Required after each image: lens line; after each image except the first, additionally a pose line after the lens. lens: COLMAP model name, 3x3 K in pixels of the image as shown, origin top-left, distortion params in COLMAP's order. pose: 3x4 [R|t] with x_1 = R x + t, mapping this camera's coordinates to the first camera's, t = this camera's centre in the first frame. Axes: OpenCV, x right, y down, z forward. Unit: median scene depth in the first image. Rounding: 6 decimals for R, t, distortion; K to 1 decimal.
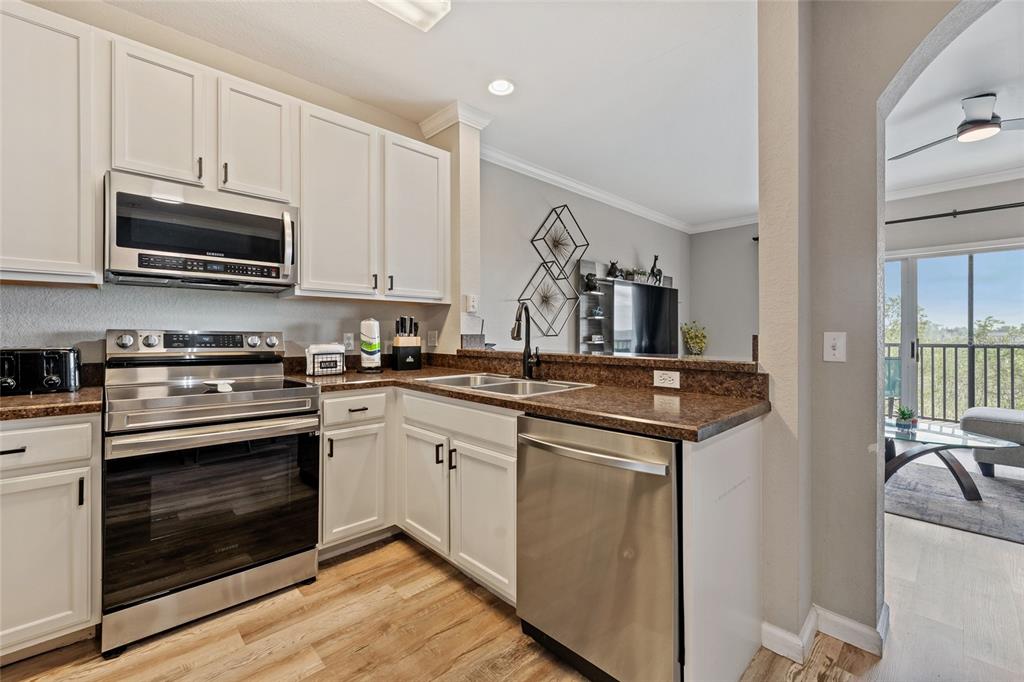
lens RADIAL K [[415.5, 0, 492.3], [0, 415.5, 336.4], [0, 0, 1]] dist [-0.000026, -0.000375]
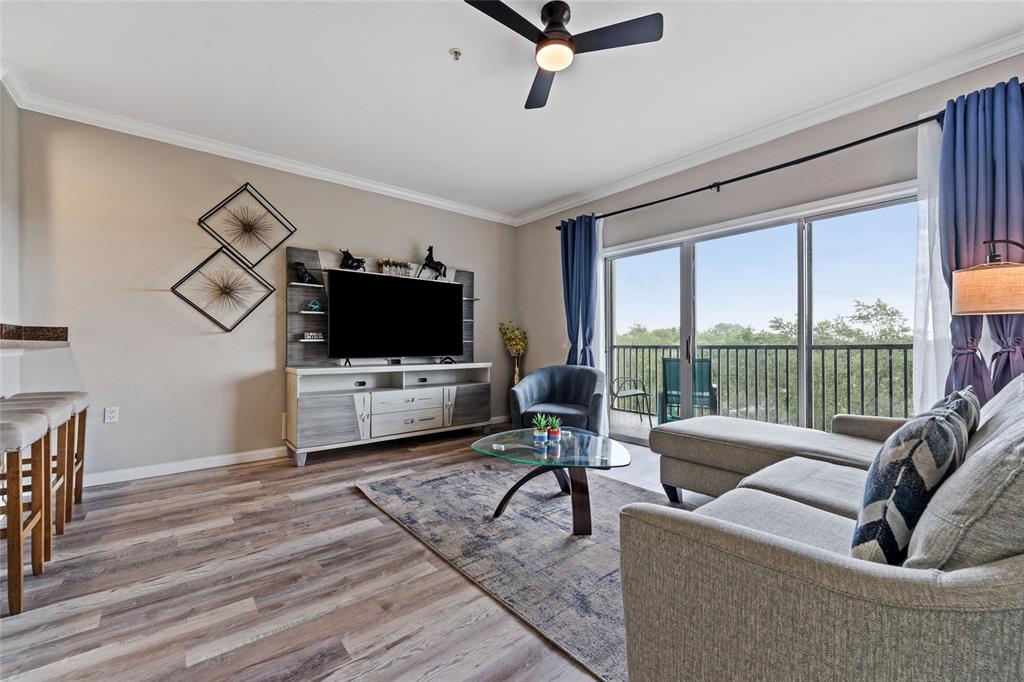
lens RADIAL K [[415.5, 0, 508.2], [0, 415.5, 343.6], [0, 0, 1]] dist [-0.000026, -0.000375]
pose [[0.999245, -0.001747, -0.038803, 1.247004], [0.001281, 0.999927, -0.012031, 0.054621], [0.038821, 0.011972, 0.999174, 0.254656]]
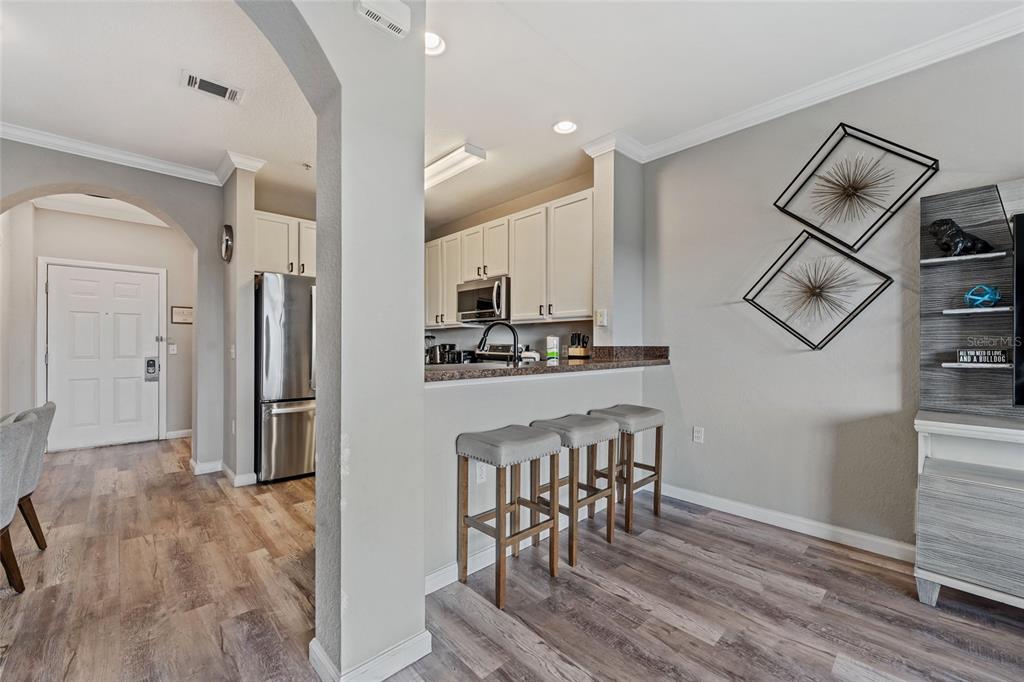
lens RADIAL K [[415.5, 0, 523.5], [0, 415.5, 343.2], [0, 0, 1]] dist [-0.000026, -0.000375]
pose [[0.044643, -0.006431, -0.998982, 1.205096], [-0.010180, 0.999924, -0.006892, -0.004618], [0.998951, 0.010478, 0.044575, 0.890492]]
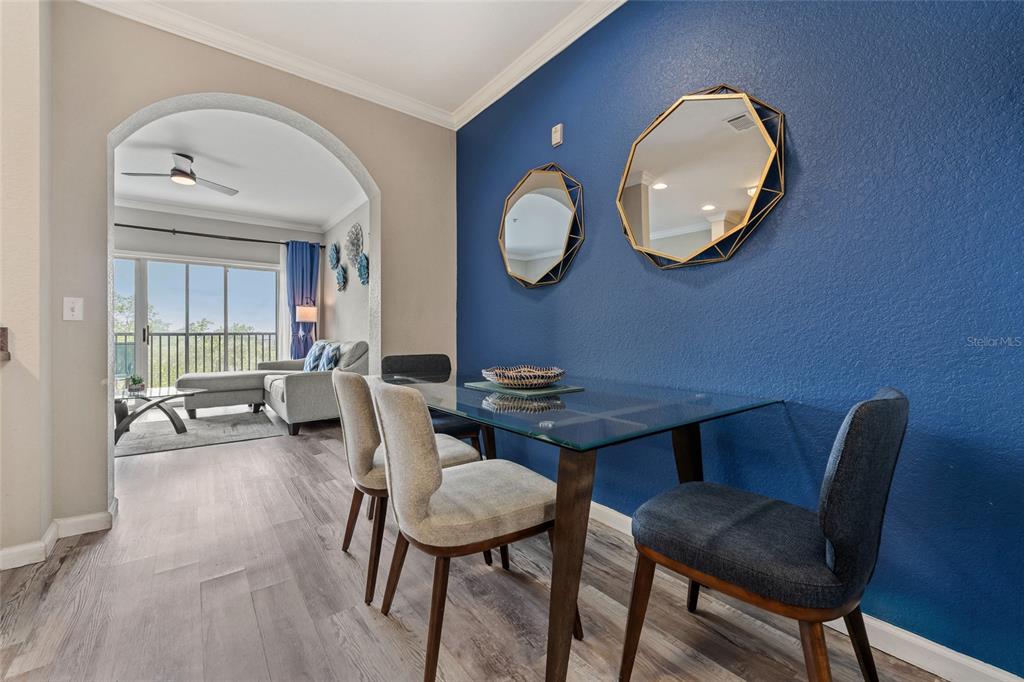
lens RADIAL K [[415.5, 0, 517.3], [0, 415.5, 332.9], [0, 0, 1]] dist [-0.000026, -0.000375]
pose [[0.059055, 0.005285, 0.998241, -0.240128], [0.009278, 0.999940, -0.005843, 0.077604], [-0.998212, 0.009607, 0.059002, -0.284363]]
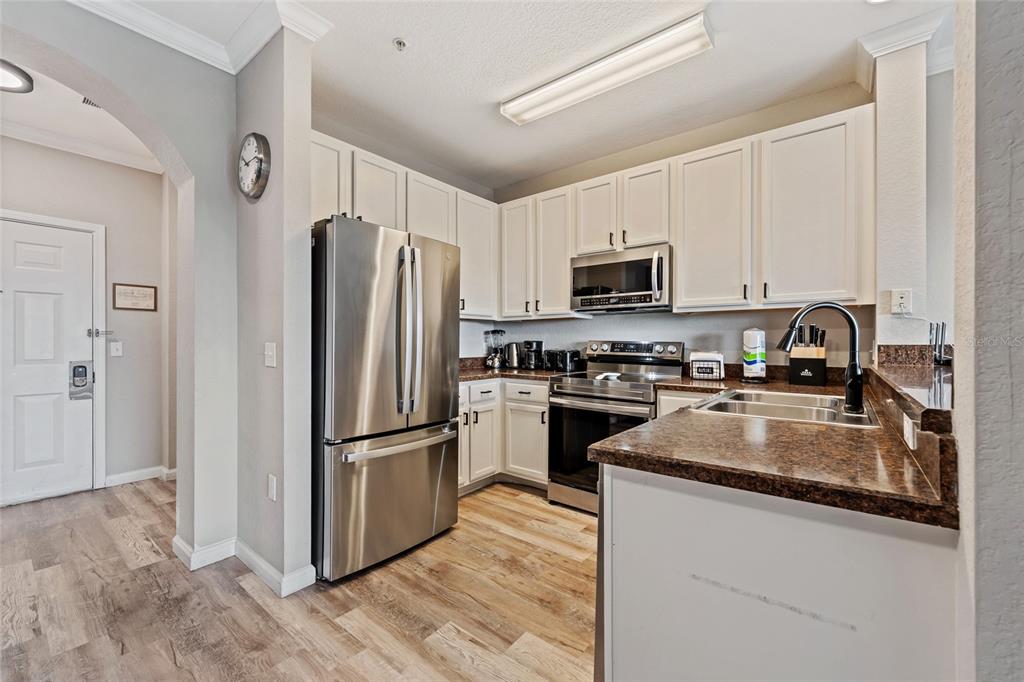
lens RADIAL K [[415.5, 0, 522.3], [0, 415.5, 339.7], [0, 0, 1]] dist [-0.000026, -0.000375]
pose [[0.177783, -0.006729, -0.984047, 0.623663], [-0.009859, 0.999914, -0.008619, -0.001850], [0.984020, 0.011234, 0.177702, 0.297749]]
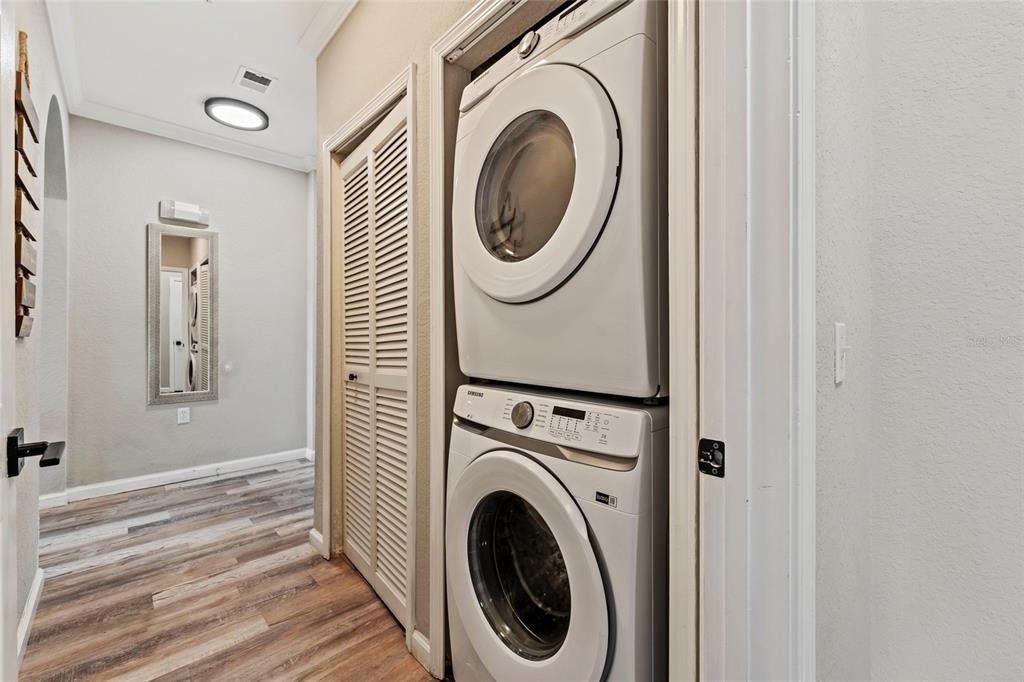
lens RADIAL K [[415.5, 0, 510.6], [0, 415.5, 336.6], [0, 0, 1]] dist [-0.000026, -0.000375]
pose [[-0.999691, -0.006511, -0.023980, -1.258901], [-0.006746, 0.999930, 0.009725, 0.010802], [0.023915, 0.009884, -0.999665, 0.461398]]
